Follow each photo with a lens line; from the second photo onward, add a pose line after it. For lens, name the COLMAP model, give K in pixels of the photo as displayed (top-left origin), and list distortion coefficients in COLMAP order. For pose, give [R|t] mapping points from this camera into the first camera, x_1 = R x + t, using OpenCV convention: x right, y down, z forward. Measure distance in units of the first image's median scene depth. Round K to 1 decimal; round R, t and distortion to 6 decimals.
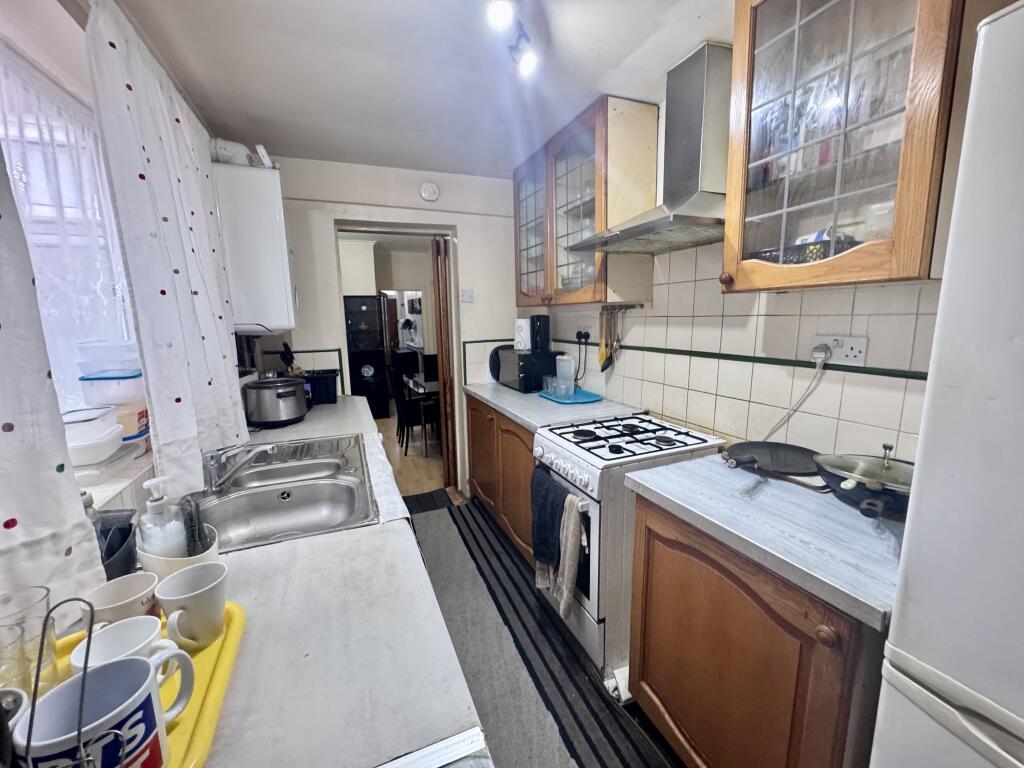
lens RADIAL K [[408.8, 0, 512.0], [0, 408.8, 384.0], [0, 0, 1]] dist [-0.001487, -0.000351]
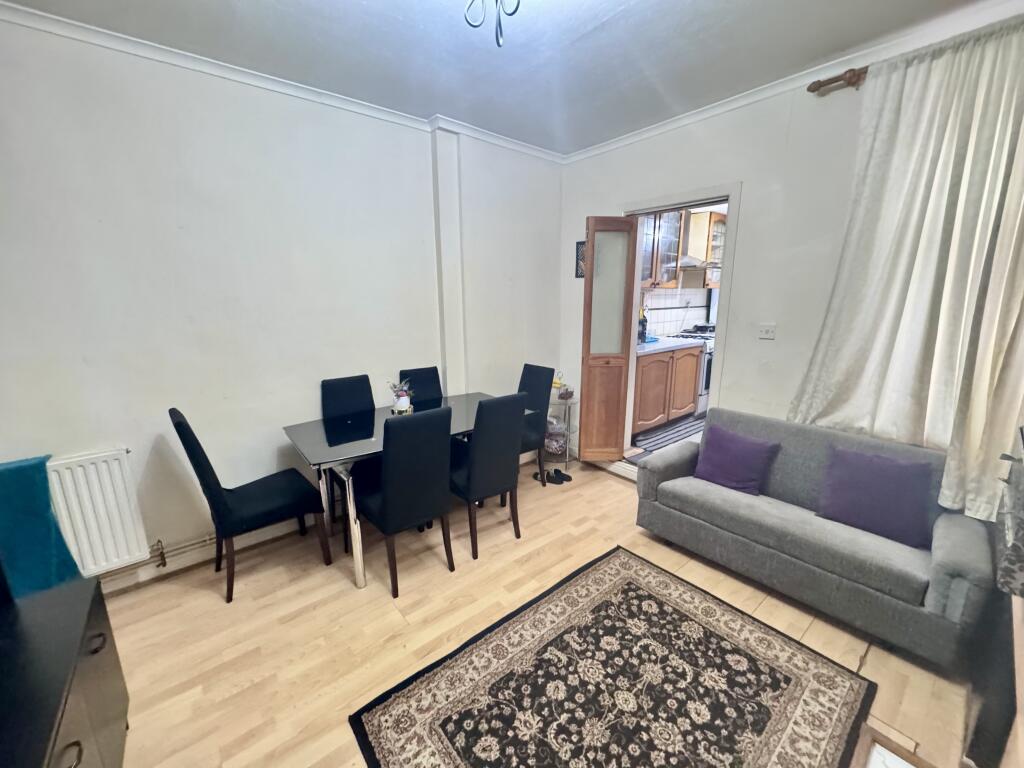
lens RADIAL K [[408.8, 0, 512.0], [0, 408.8, 384.0], [0, 0, 1]] dist [-0.001487, -0.000351]
pose [[-0.297697, -0.181051, 0.937335, -1.939341], [0.171275, 0.955791, 0.239013, -0.427819], [-0.939171, 0.231696, -0.253527, 2.806219]]
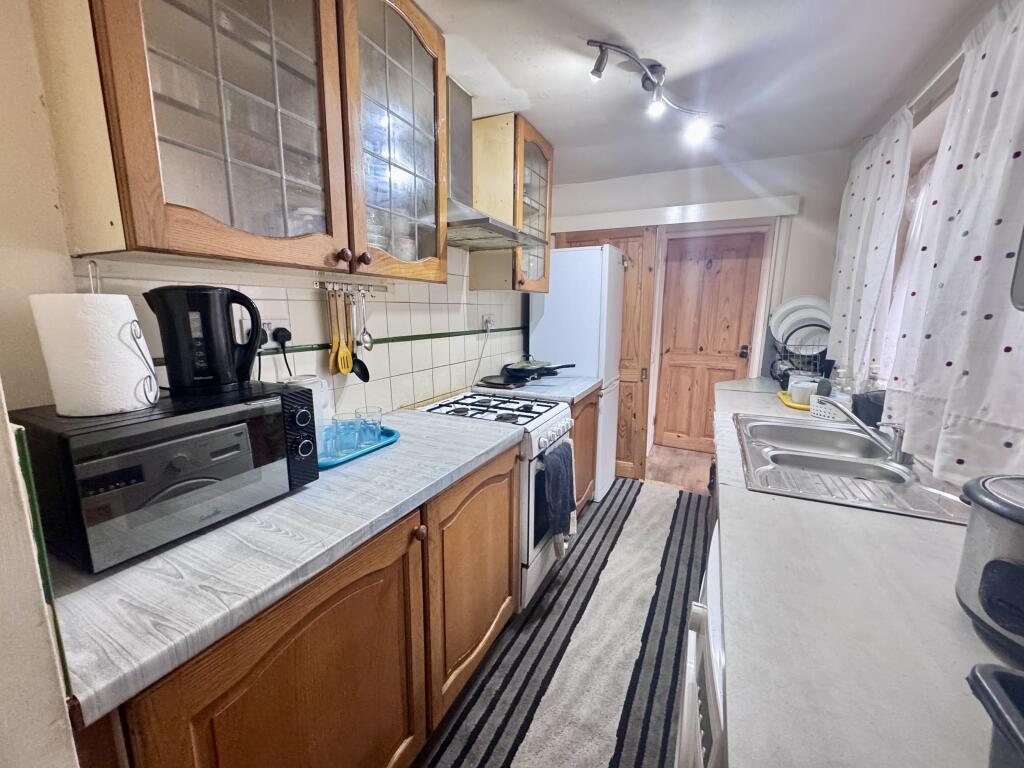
lens RADIAL K [[408.8, 0, 512.0], [0, 408.8, 384.0], [0, 0, 1]] dist [-0.001487, -0.000351]
pose [[-0.658943, -0.122524, 0.742147, -0.564022], [0.128519, 0.953797, 0.271576, -0.228935], [-0.741132, 0.274333, -0.612751, 1.575973]]
